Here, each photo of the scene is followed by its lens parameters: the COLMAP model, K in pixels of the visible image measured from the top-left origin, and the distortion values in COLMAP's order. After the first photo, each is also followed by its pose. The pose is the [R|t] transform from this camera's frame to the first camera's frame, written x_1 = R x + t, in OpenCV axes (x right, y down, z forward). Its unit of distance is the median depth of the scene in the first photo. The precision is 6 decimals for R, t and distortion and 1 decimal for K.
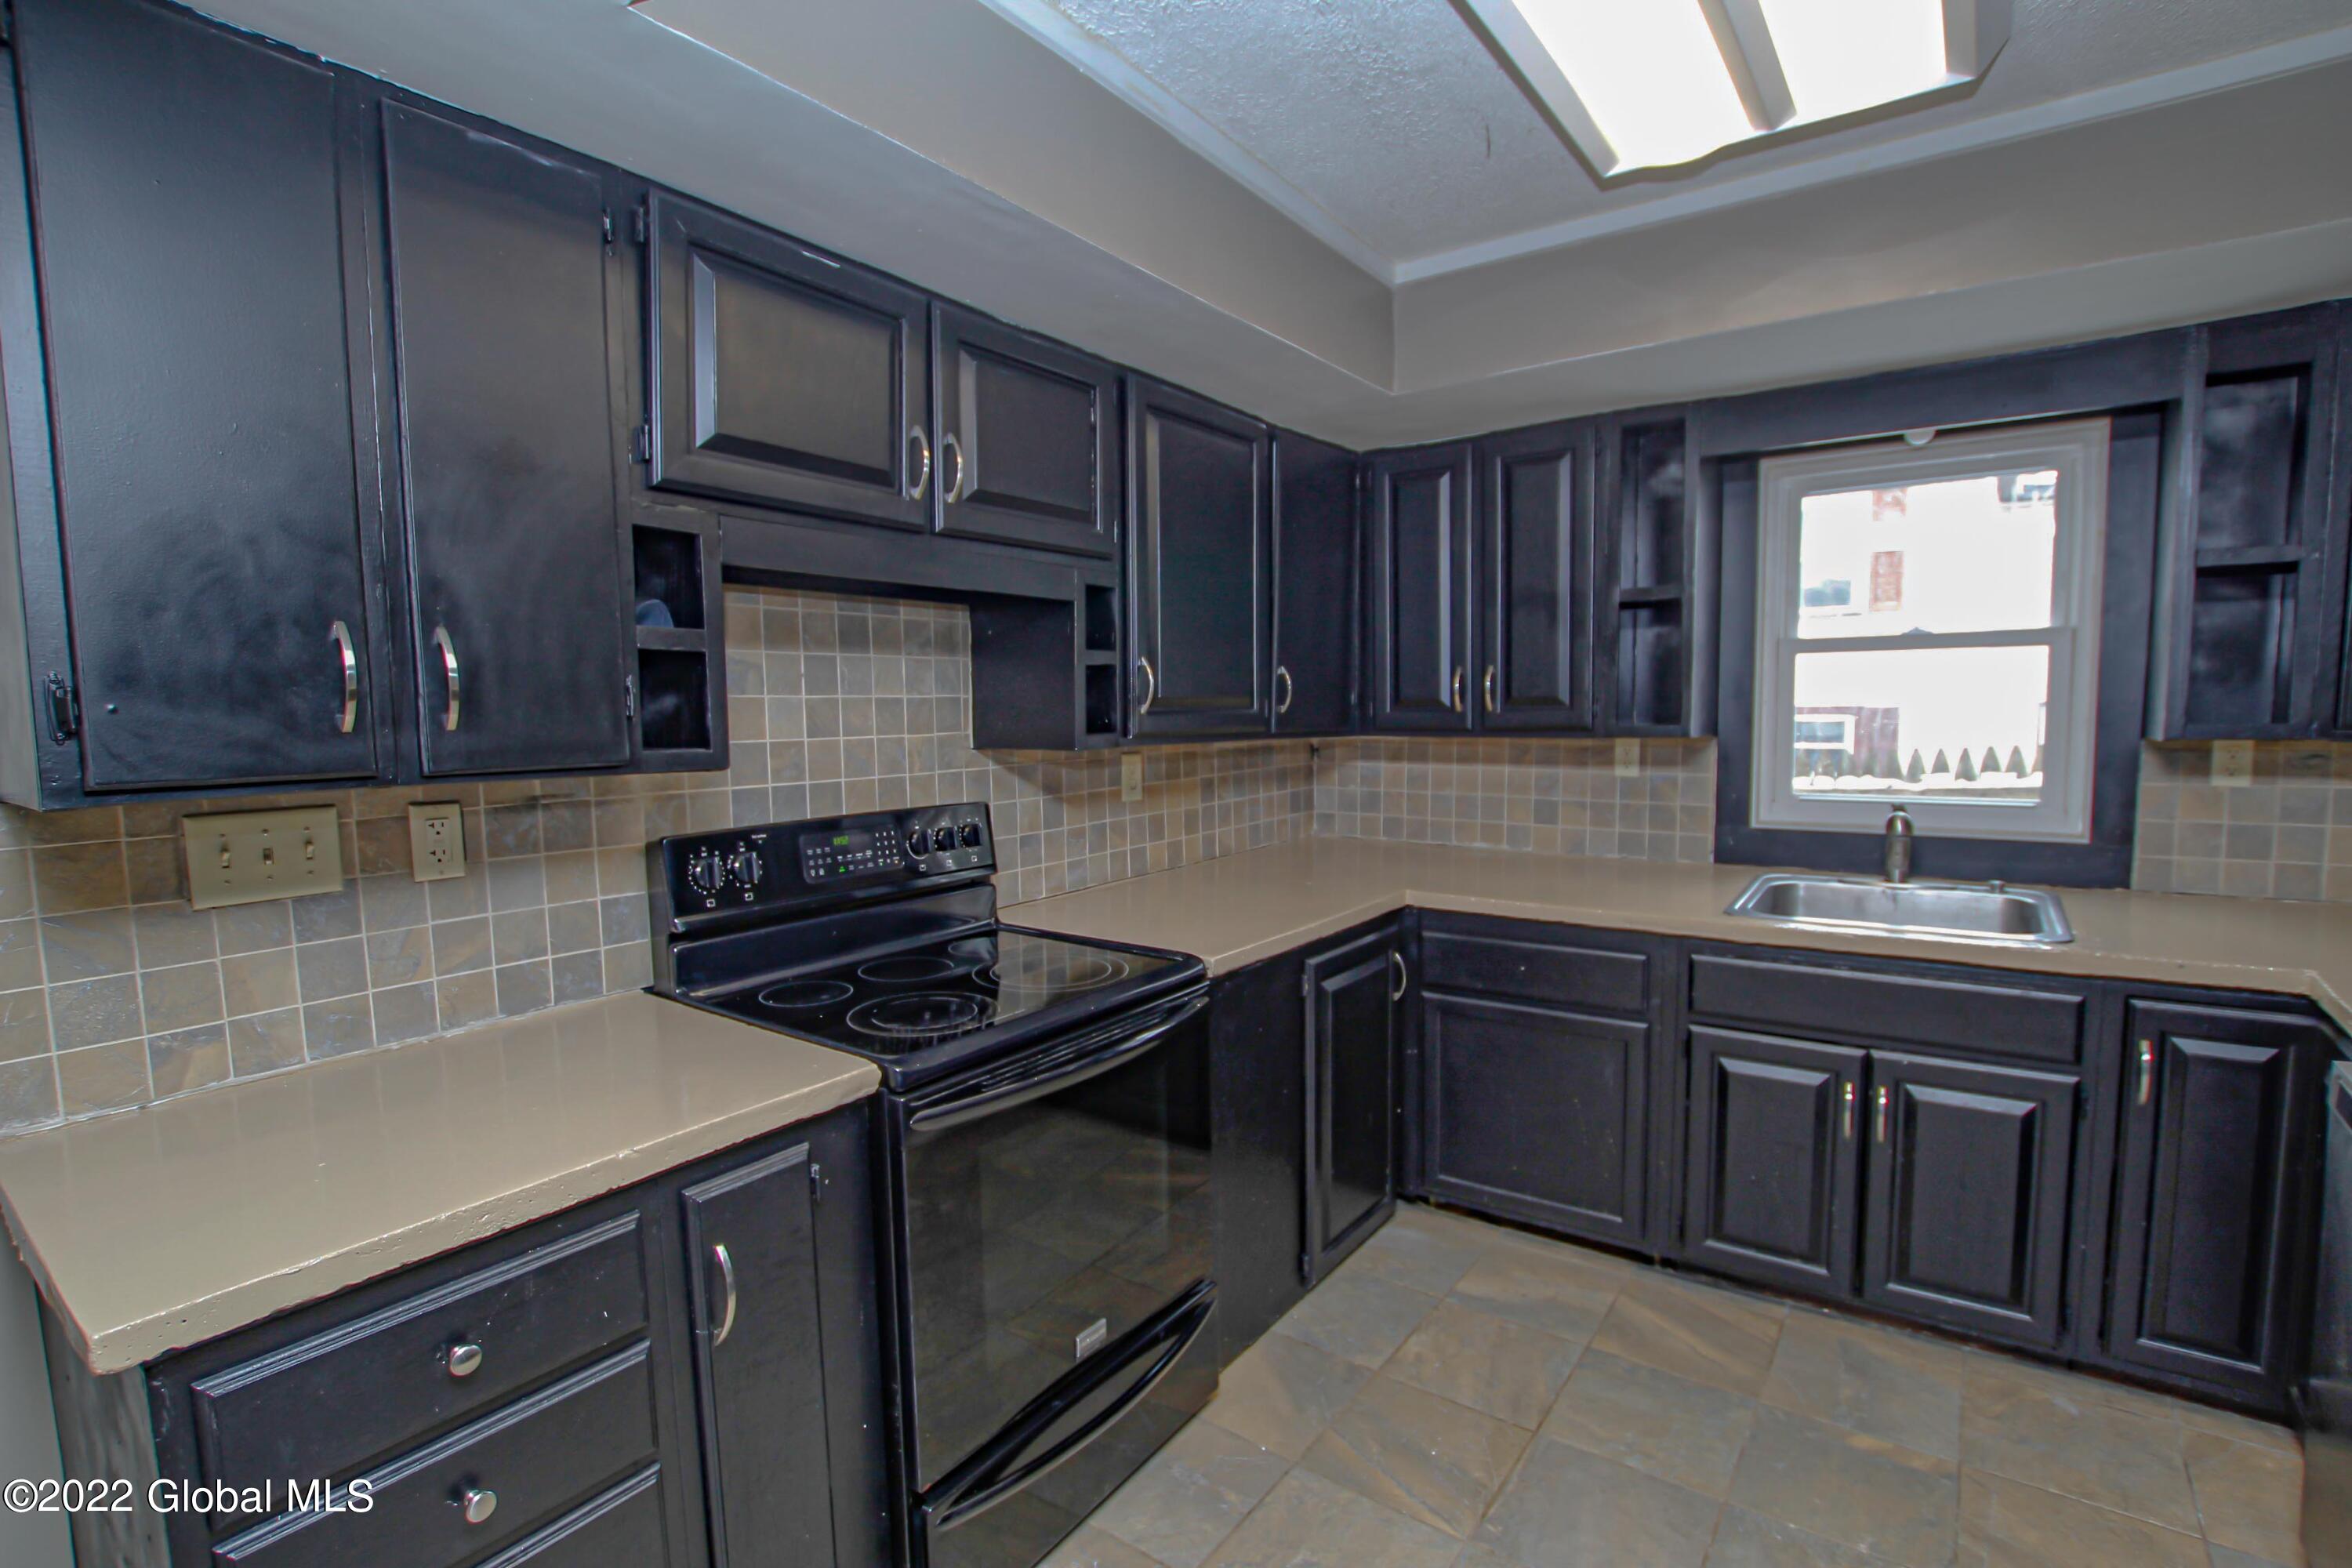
lens RADIAL K [[1087.9, 0, 1178.2], [0, 1087.9, 801.6], [0, 0, 1]] dist [-0.035059, 0.005713]
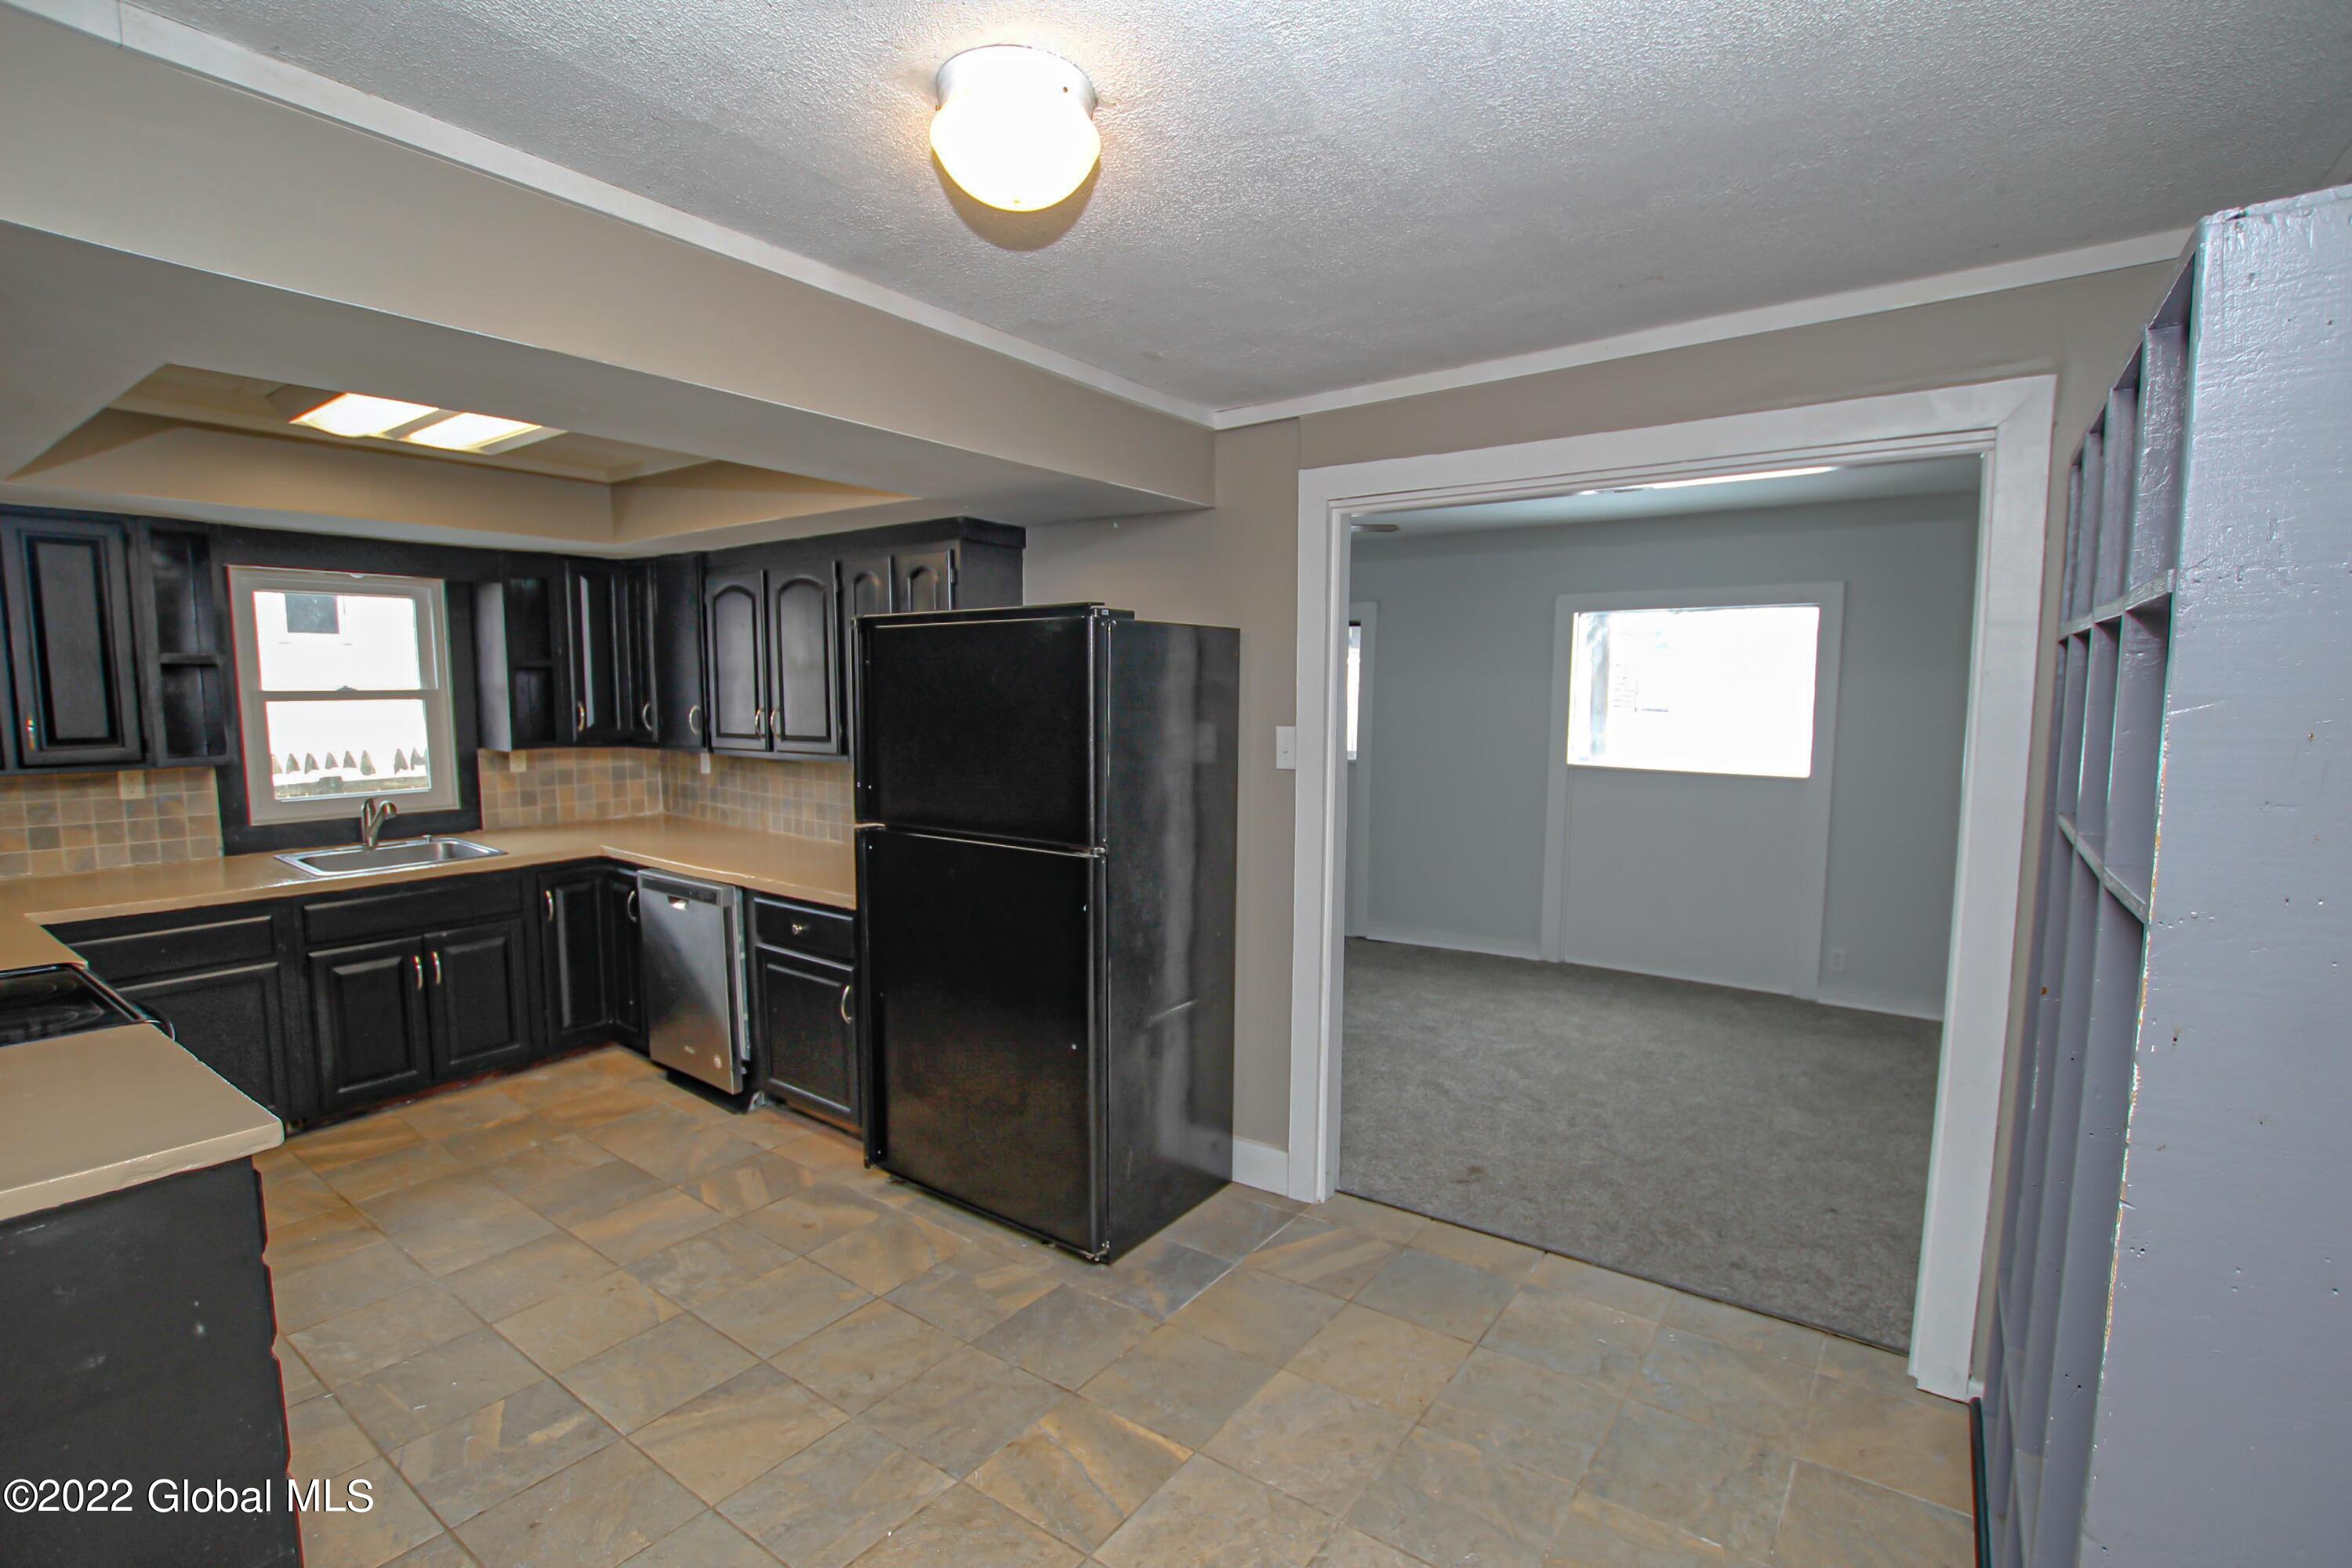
lens RADIAL K [[1087.9, 0, 1178.2], [0, 1087.9, 801.6], [0, 0, 1]] dist [-0.035059, 0.005713]
pose [[-0.013216, -0.089004, 0.995944, -0.931184], [0.089458, 0.991931, 0.089833, -0.025623], [-0.995903, 0.090283, -0.005147, -0.204046]]
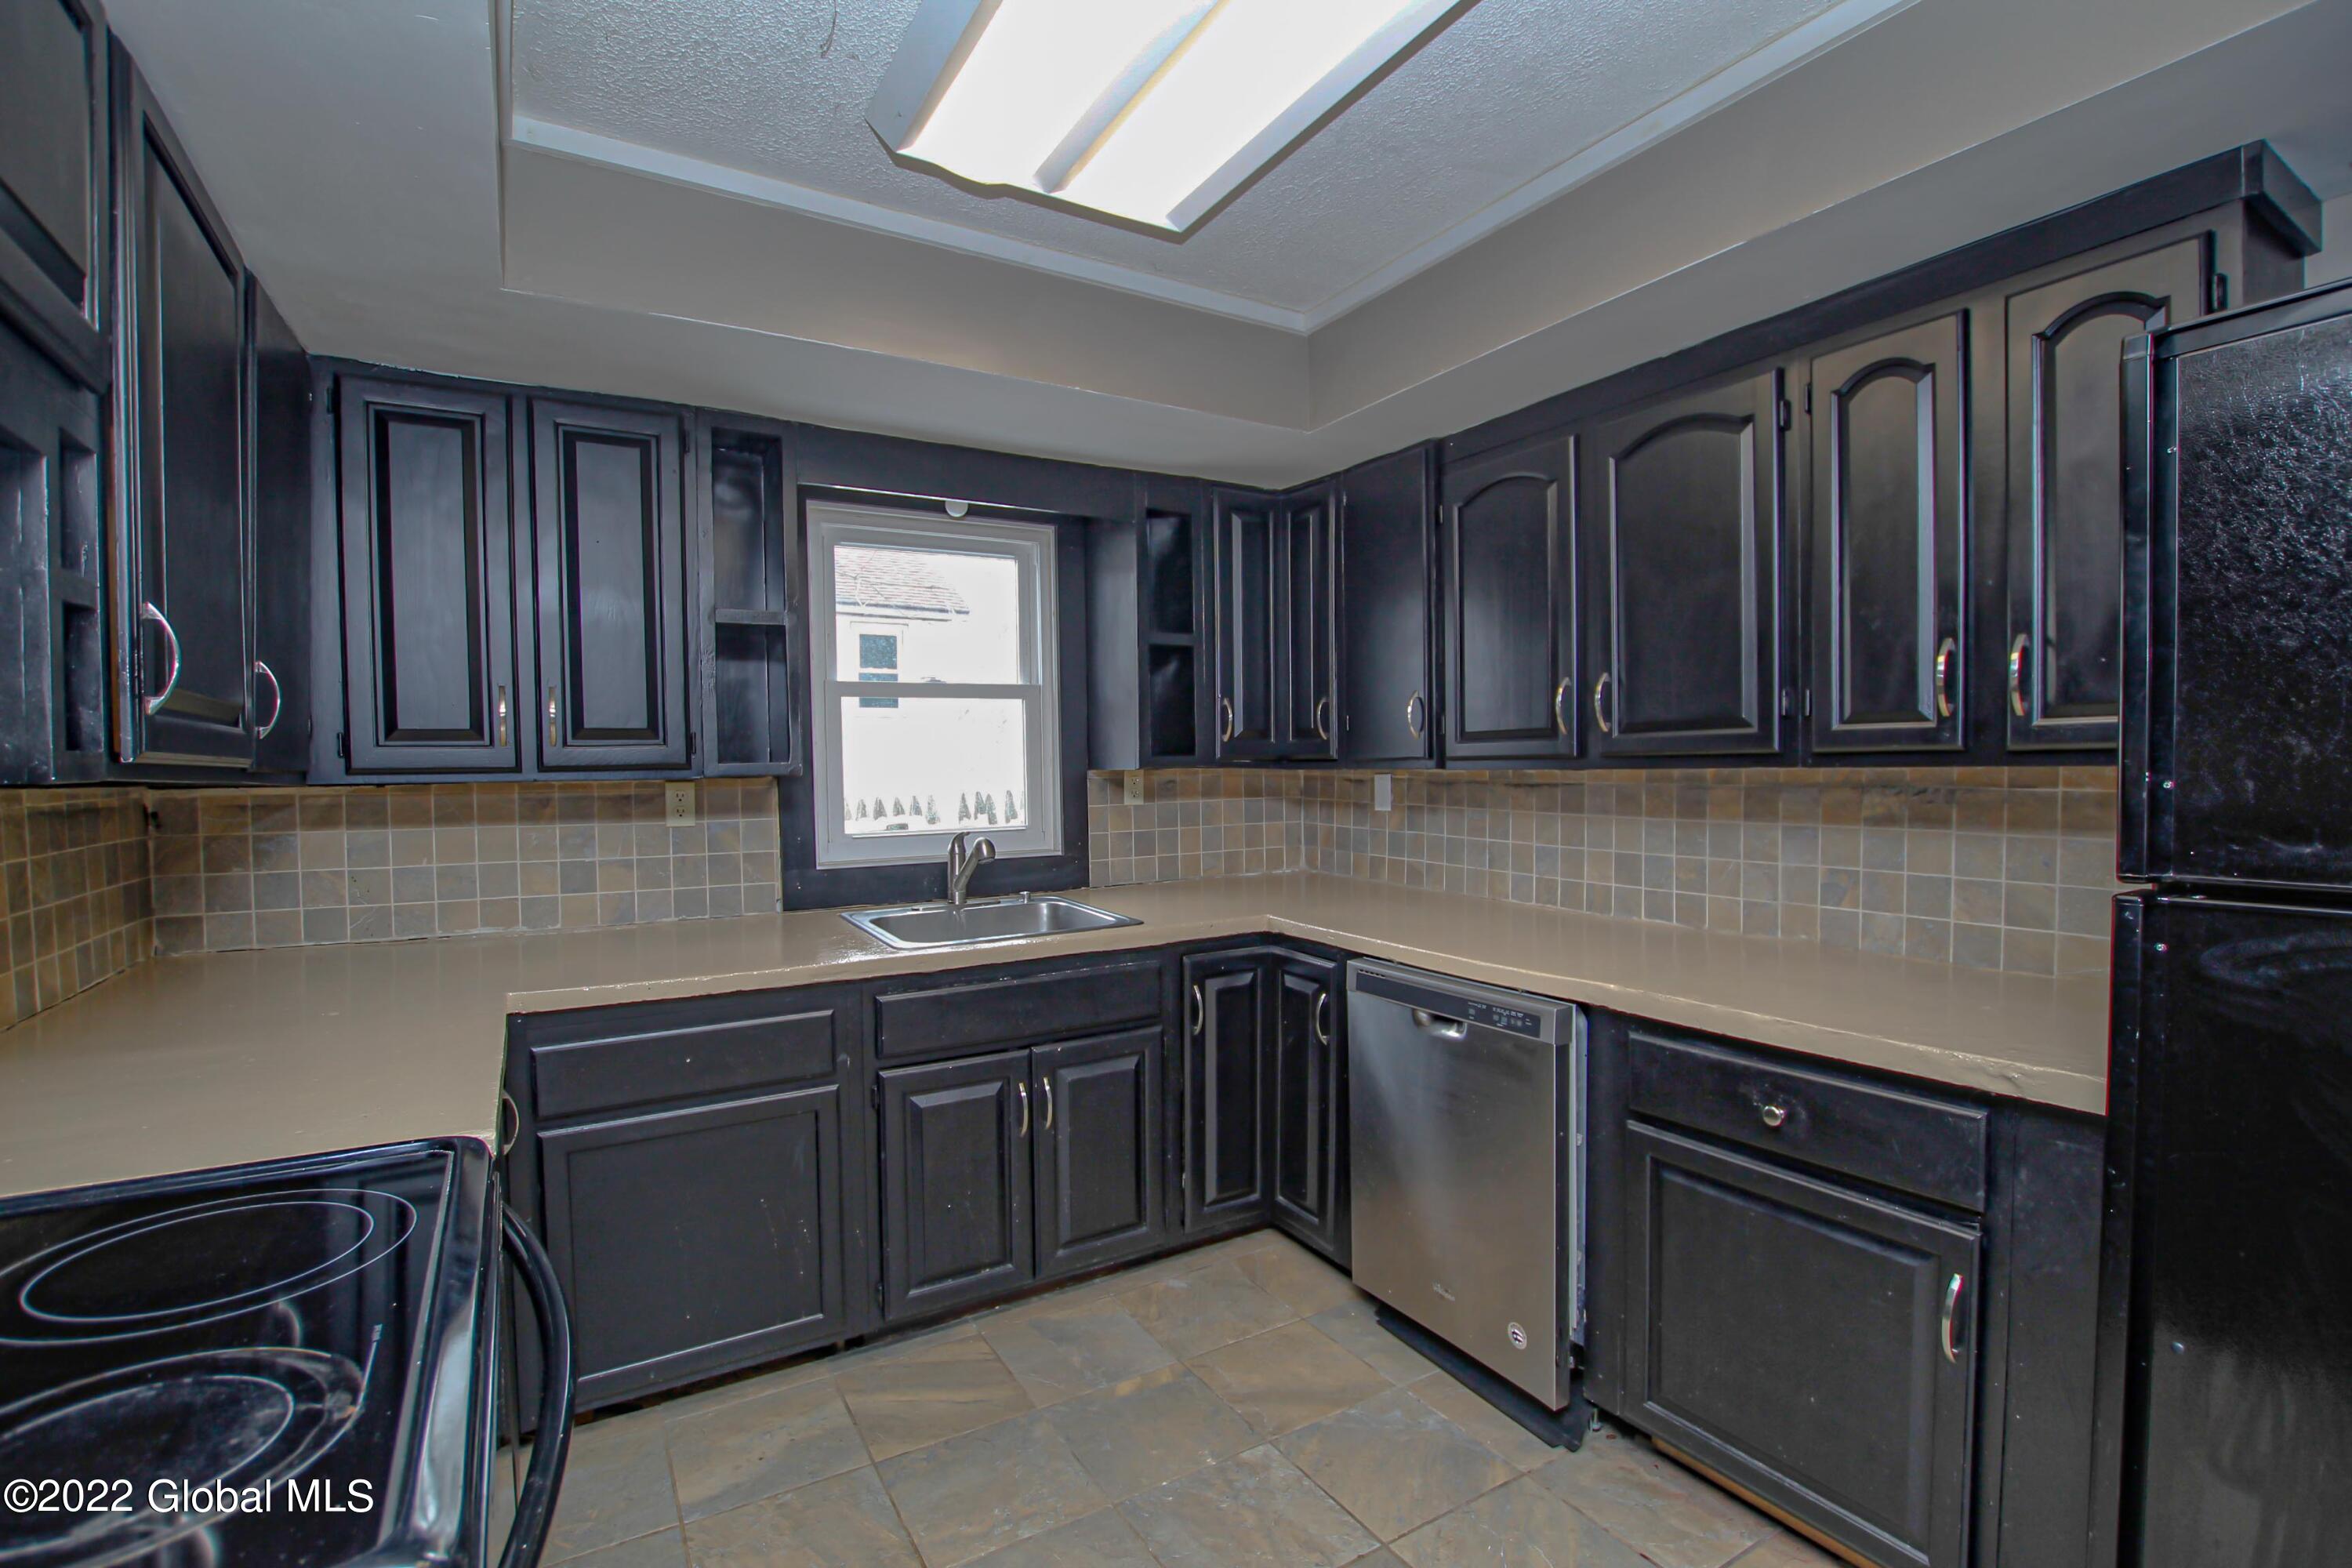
lens RADIAL K [[1087.9, 0, 1178.2], [0, 1087.9, 801.6], [0, 0, 1]] dist [-0.035059, 0.005713]
pose [[0.382914, -0.017375, 0.923620, -0.277127], [0.093736, 0.995393, -0.020136, 0.014145], [-0.919016, 0.094287, 0.382779, 0.347063]]
